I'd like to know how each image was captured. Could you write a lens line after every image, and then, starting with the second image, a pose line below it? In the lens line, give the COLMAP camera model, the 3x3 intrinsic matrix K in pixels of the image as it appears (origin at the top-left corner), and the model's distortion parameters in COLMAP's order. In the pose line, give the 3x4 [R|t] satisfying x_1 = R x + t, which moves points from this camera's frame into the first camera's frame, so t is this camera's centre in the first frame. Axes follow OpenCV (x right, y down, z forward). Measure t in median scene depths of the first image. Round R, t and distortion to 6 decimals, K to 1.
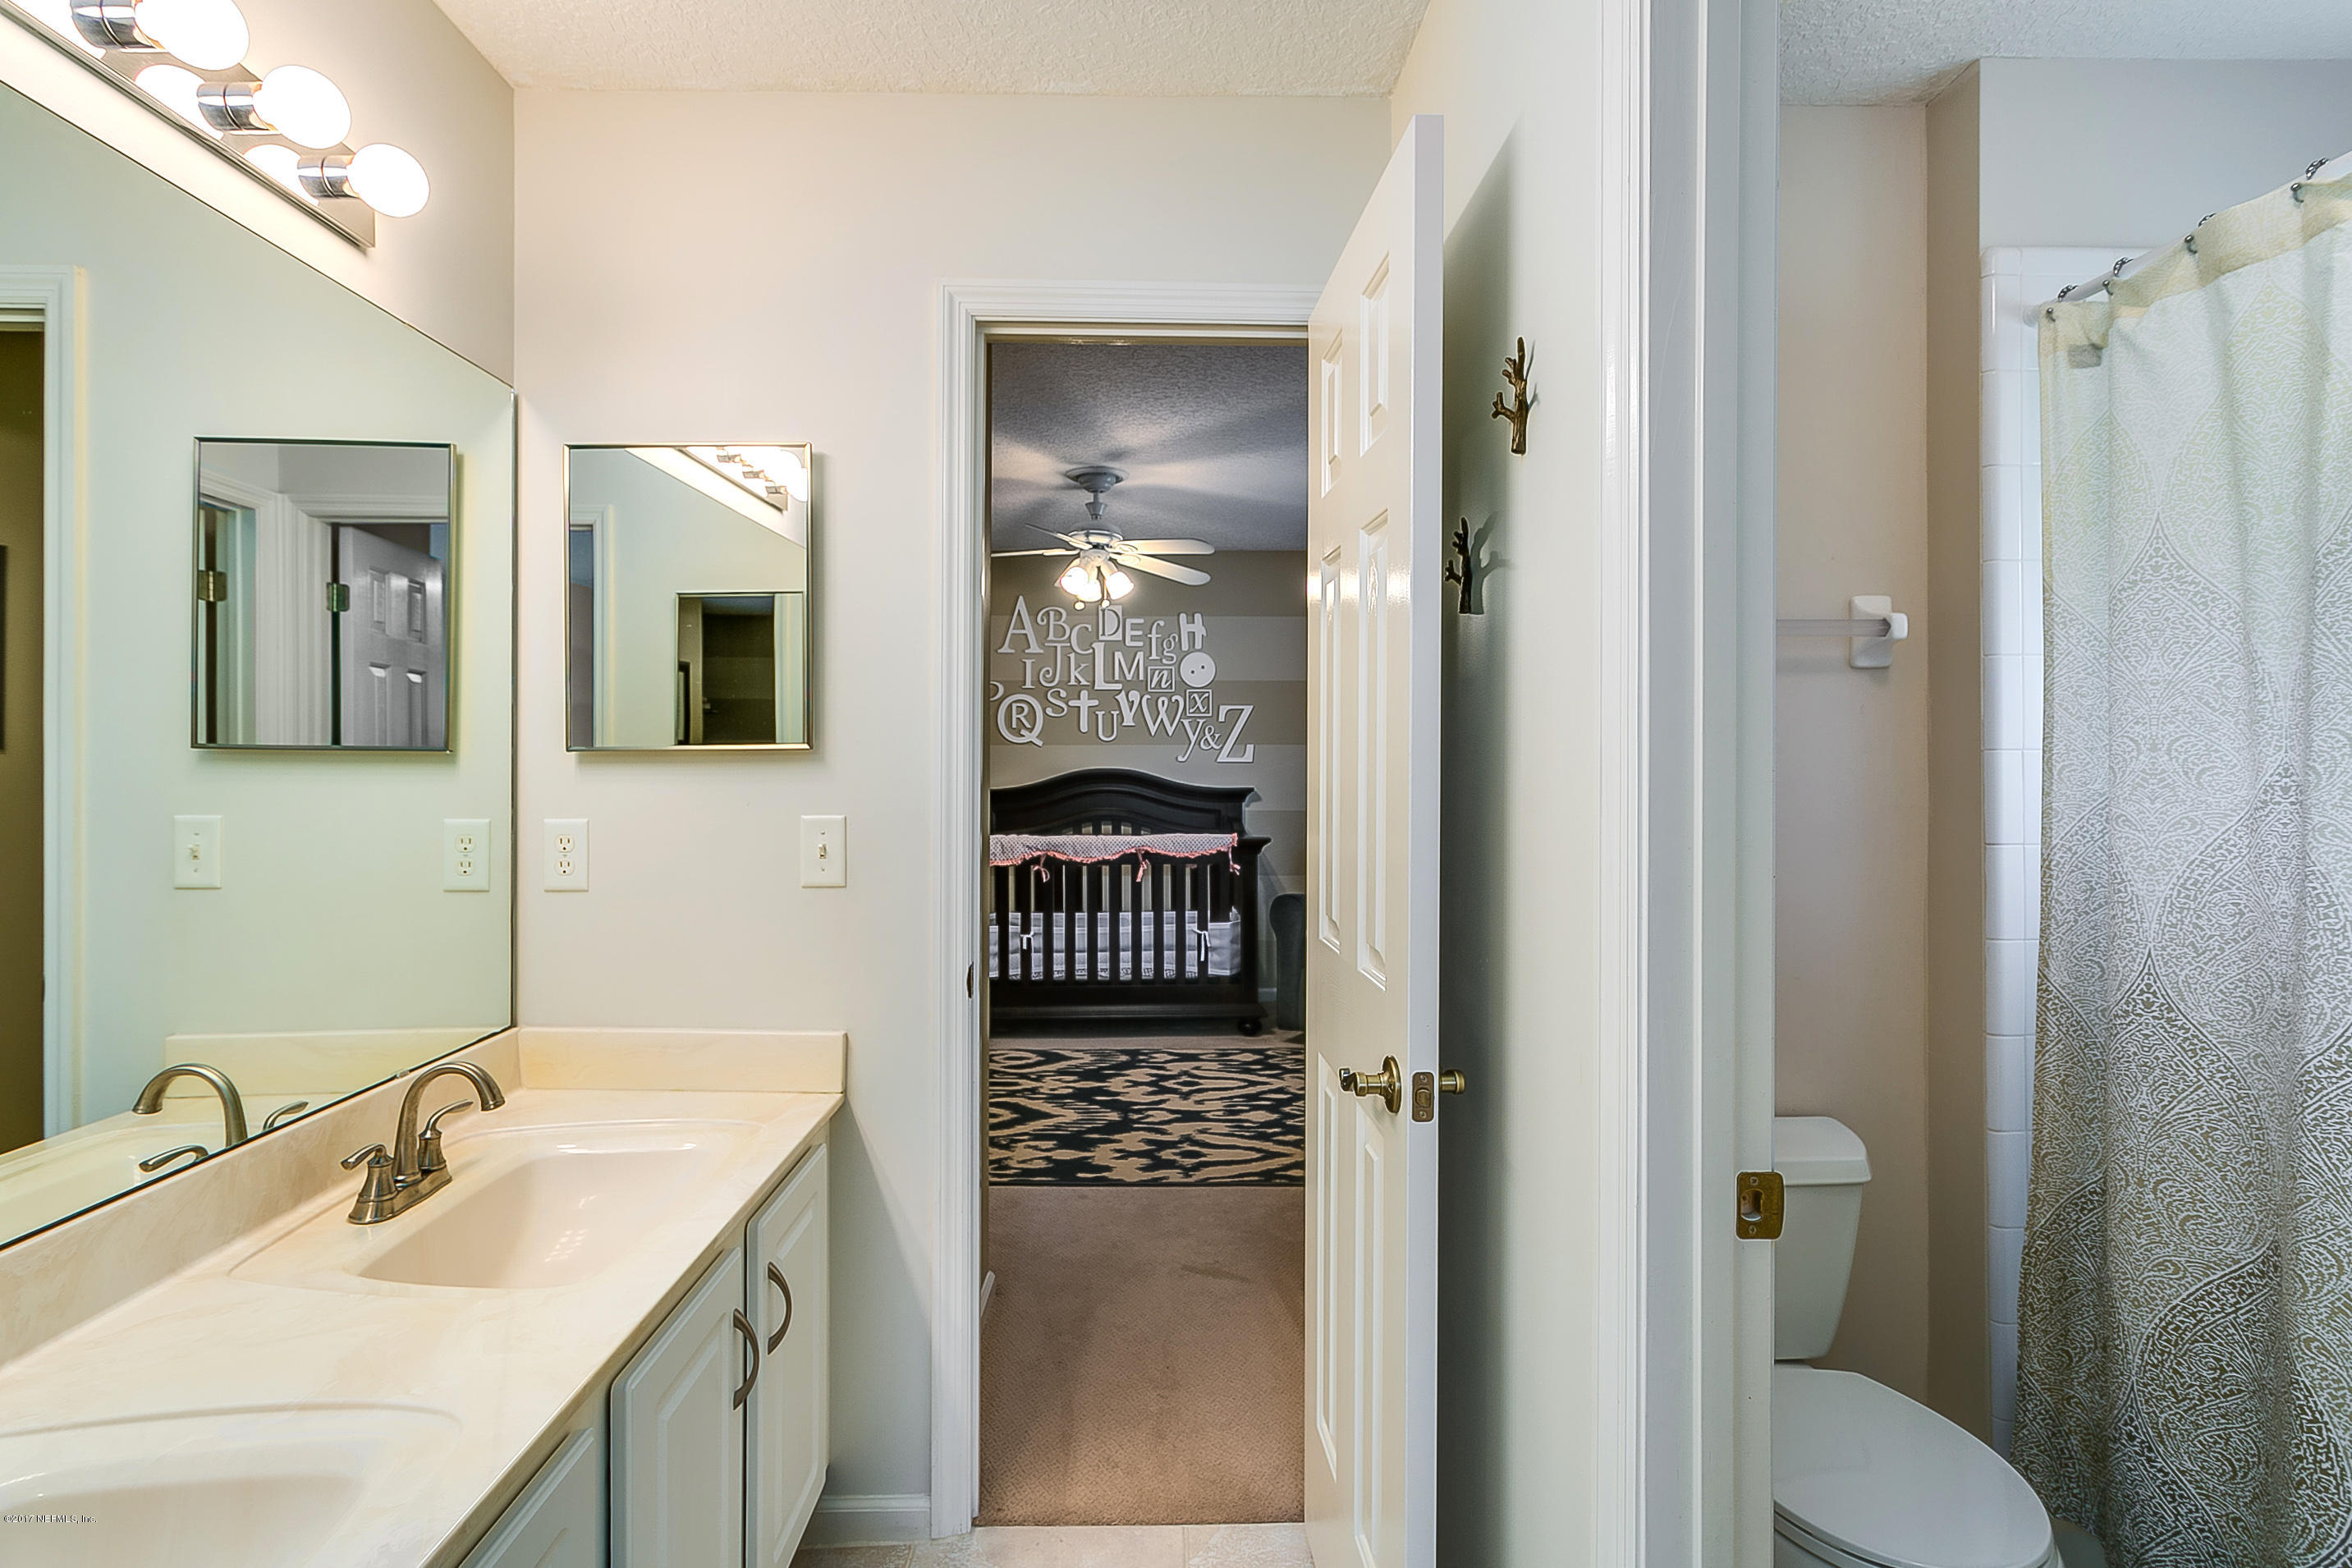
lens RADIAL K [[1132.5, 0, 1181.7], [0, 1132.5, 771.8], [0, 0, 1]] dist [-0.002533, 0.000086]
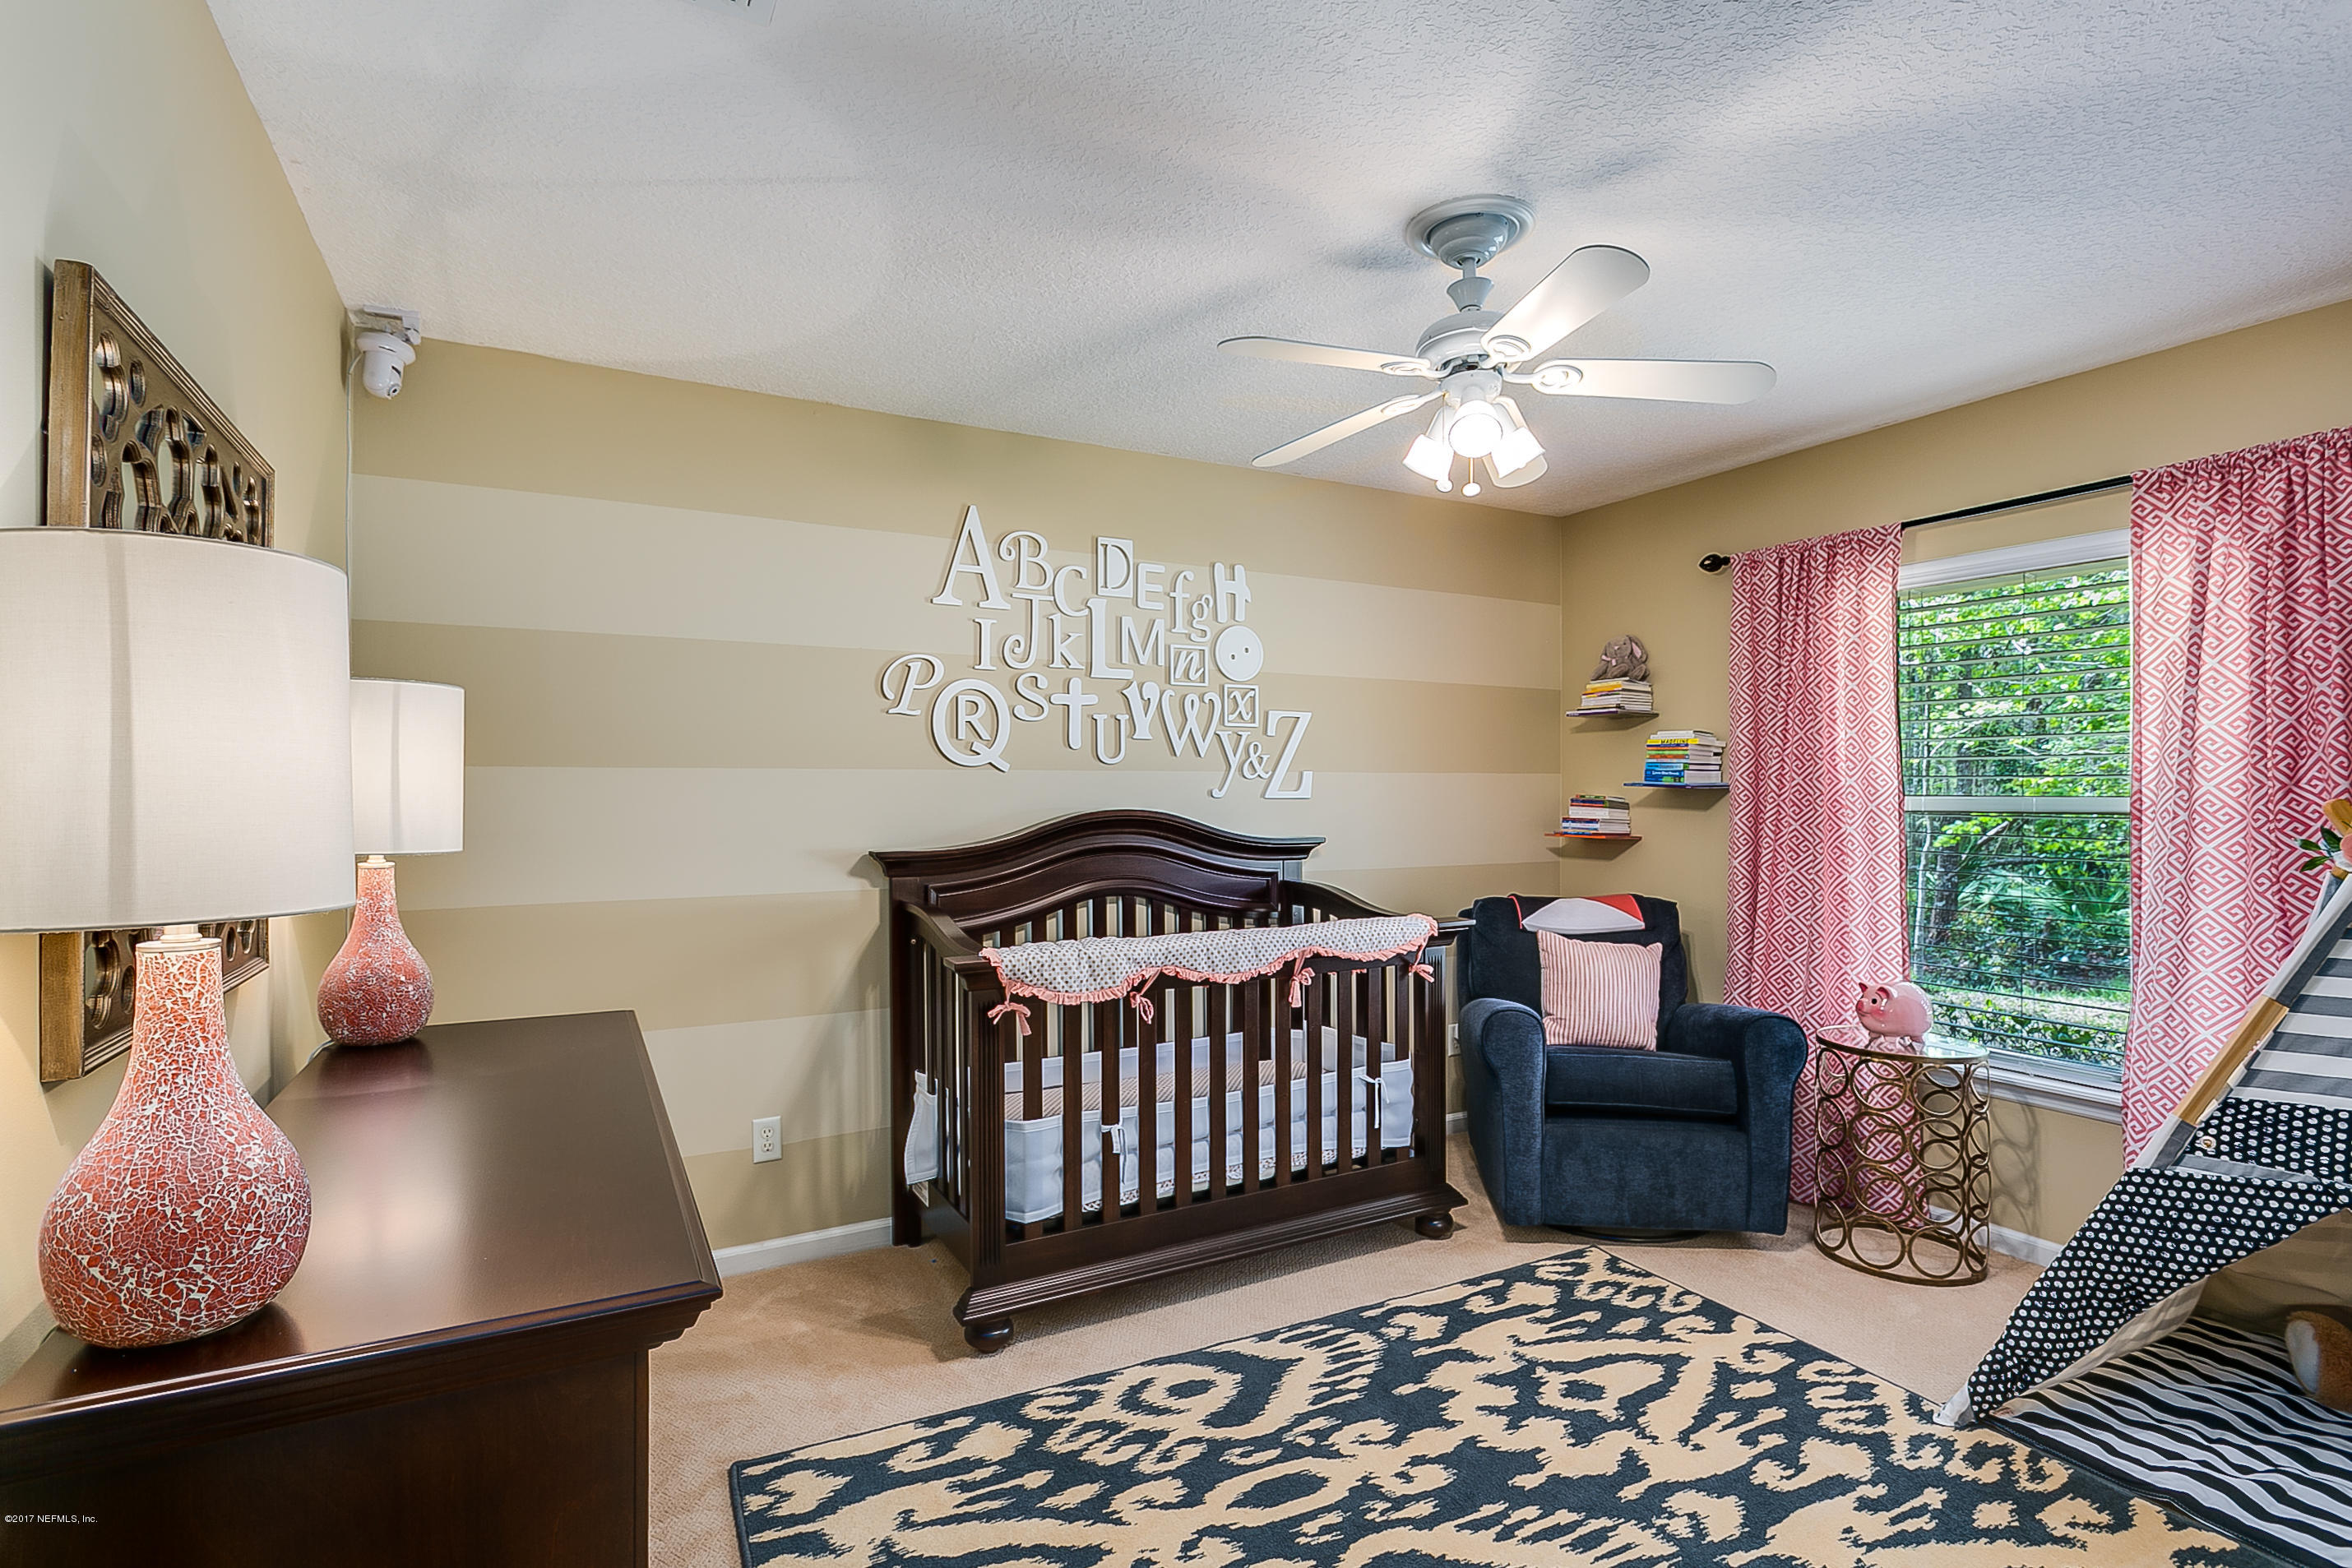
lens RADIAL K [[1130.3, 0, 1174.6], [0, 1130.3, 799.2], [0, 0, 1]] dist [-0.002492, -0.000786]
pose [[0.892604, -0.003830, 0.450825, -0.308067], [0.006600, 0.999968, -0.004571, -0.005413], [-0.450793, 0.007055, 0.892601, 0.451533]]
